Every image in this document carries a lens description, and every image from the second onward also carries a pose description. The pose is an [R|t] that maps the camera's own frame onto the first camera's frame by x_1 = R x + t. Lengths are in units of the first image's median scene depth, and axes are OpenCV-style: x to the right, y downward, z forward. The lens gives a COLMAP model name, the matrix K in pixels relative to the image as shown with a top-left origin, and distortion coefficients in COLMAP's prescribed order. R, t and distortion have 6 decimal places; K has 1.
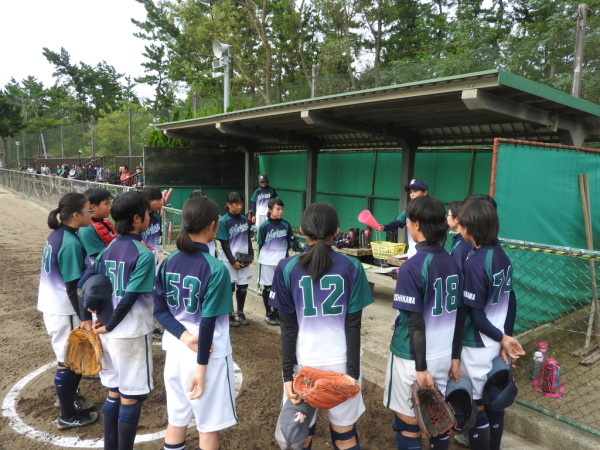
lens RADIAL K [[490.6, 0, 299.6], [0, 490.6, 225.5], [0, 0, 1]] dist [-0.007169, -0.005616]
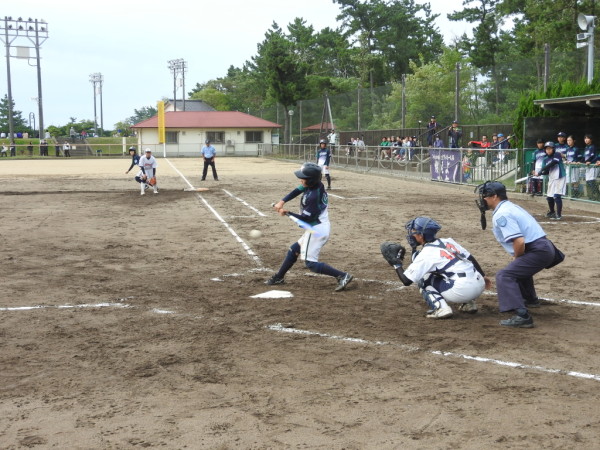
lens RADIAL K [[863.6, 0, 300.0], [0, 863.6, 221.5], [0, 0, 1]] dist [0.009511, 0.000000]
pose [[0.898062, 0.009208, -0.439773, 0.023689], [-0.019027, 0.999658, -0.017923, 0.025357], [0.439457, 0.024464, 0.897930, -0.200668]]
